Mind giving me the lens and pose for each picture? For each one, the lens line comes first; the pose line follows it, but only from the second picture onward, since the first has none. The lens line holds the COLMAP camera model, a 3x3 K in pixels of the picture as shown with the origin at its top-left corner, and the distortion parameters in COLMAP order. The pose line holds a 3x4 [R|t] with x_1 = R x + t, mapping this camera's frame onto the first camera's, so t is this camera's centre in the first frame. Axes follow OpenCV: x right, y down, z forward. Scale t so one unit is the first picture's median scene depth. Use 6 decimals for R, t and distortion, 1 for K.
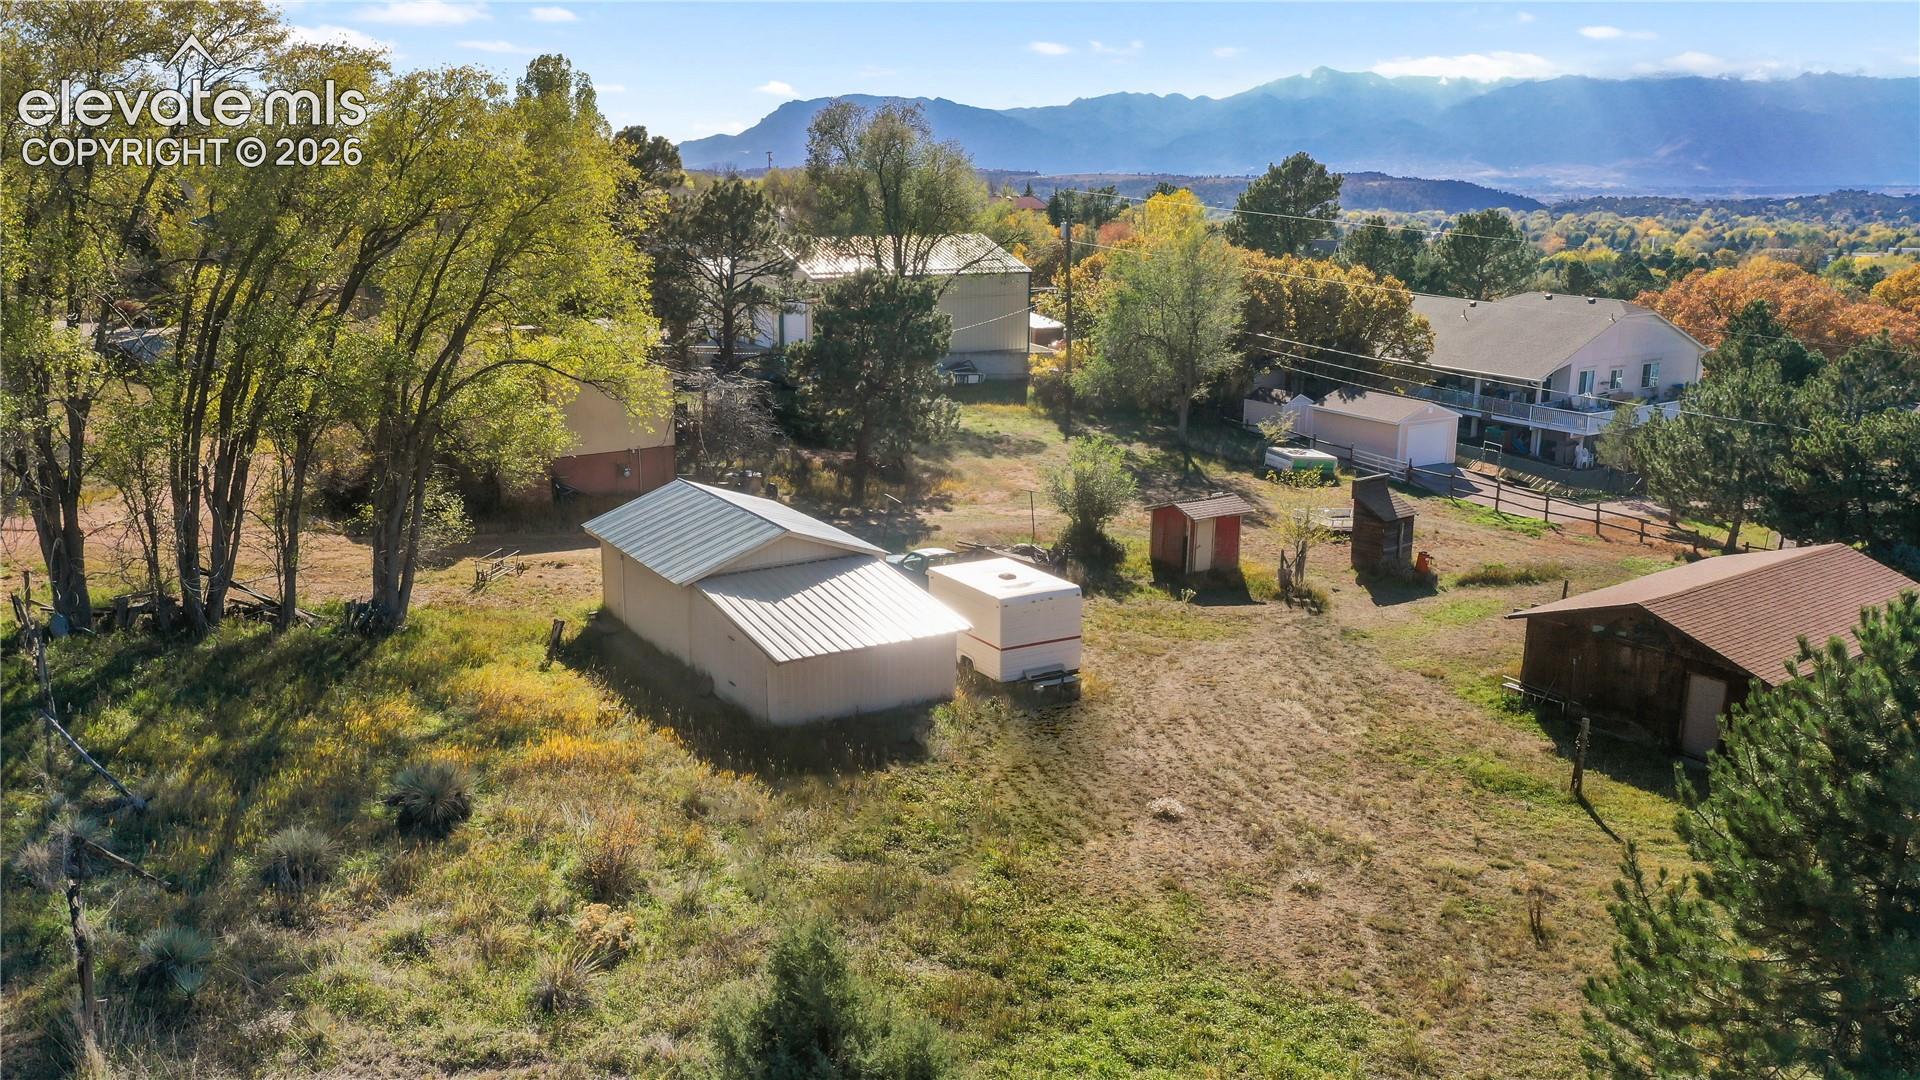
lens RADIAL K [[1524.5, 0, 960.0], [0, 1524.5, 540.0], [0, 0, 1]] dist [-0.006638, -0.004052]
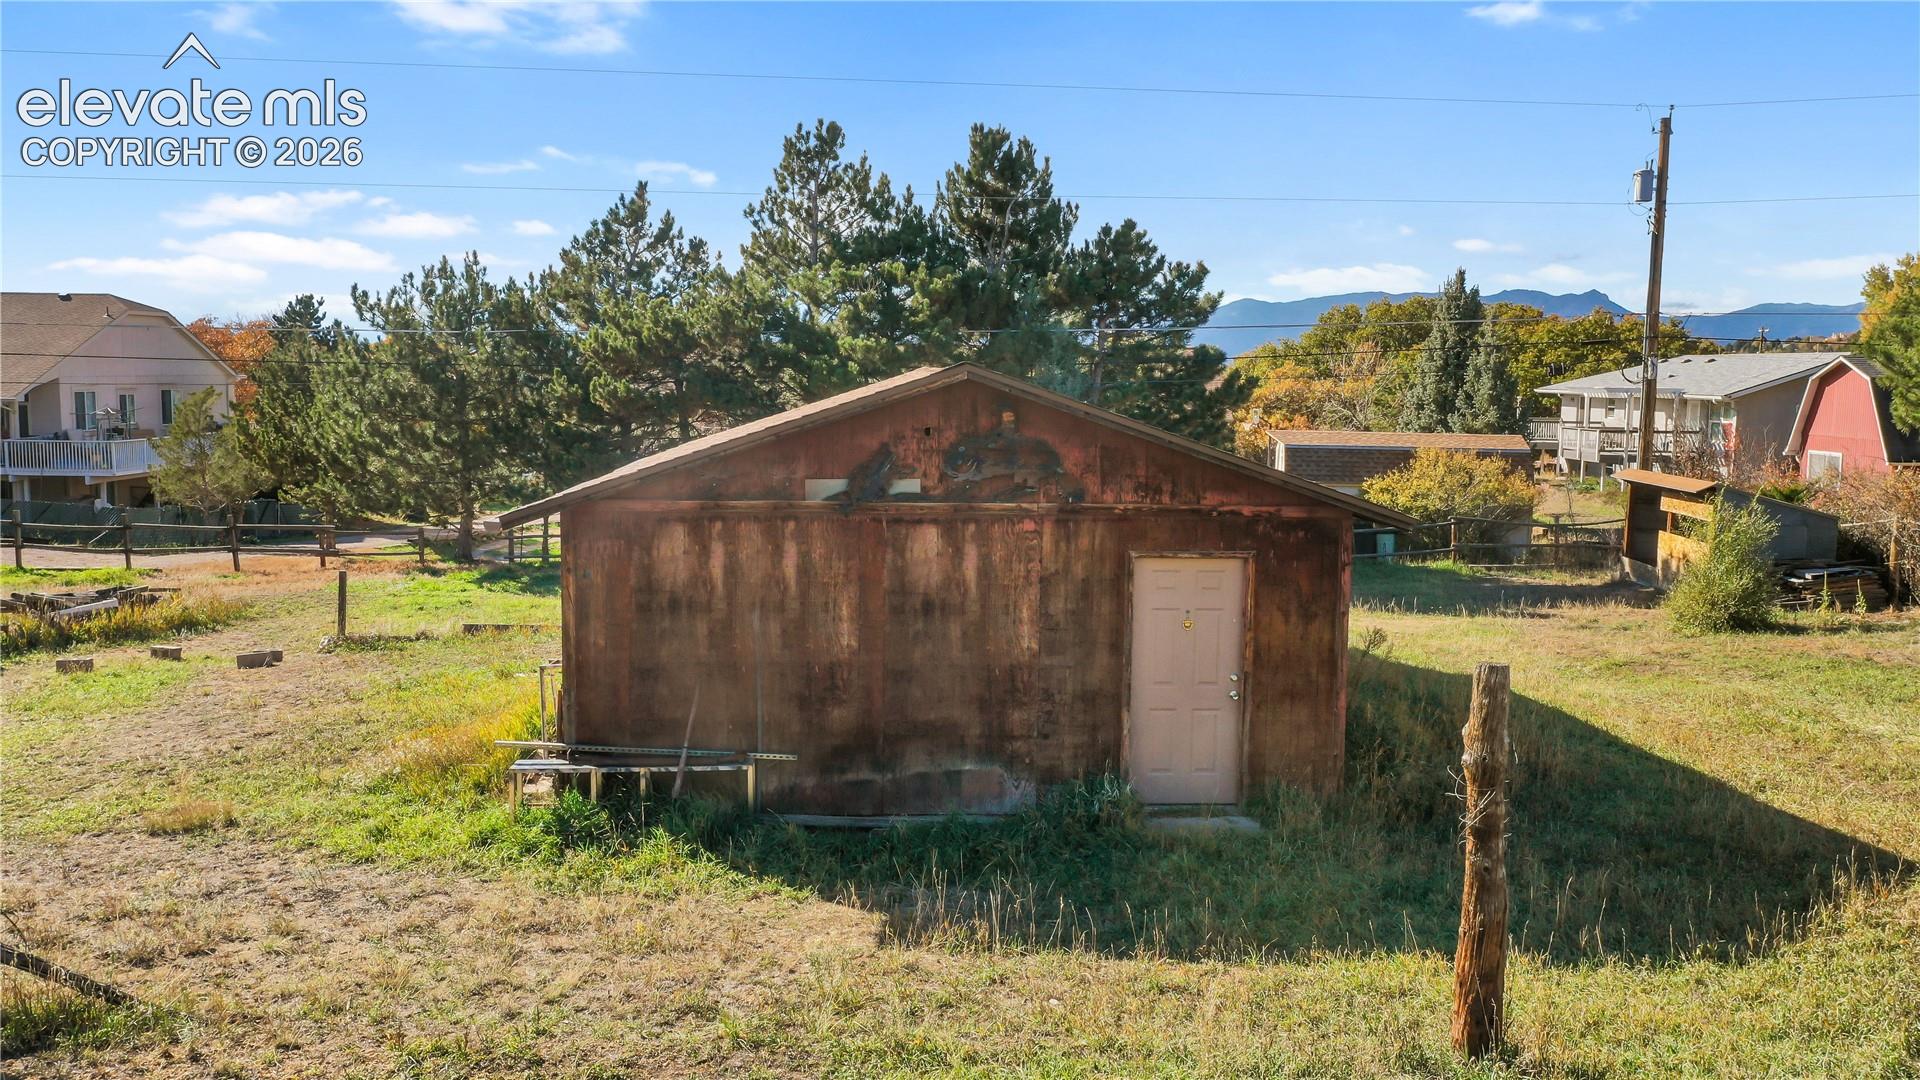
lens RADIAL K [[1542.9, 0, 992.3], [0, 1542.9, 537.5], [0, 0, 1]] dist [0.071459, -0.152120]
pose [[0.551729, -0.096593, 0.828411, 0.166140], [0.195341, 0.980609, -0.015759, 0.070980], [-0.810825, 0.170517, 0.559899, 0.724140]]
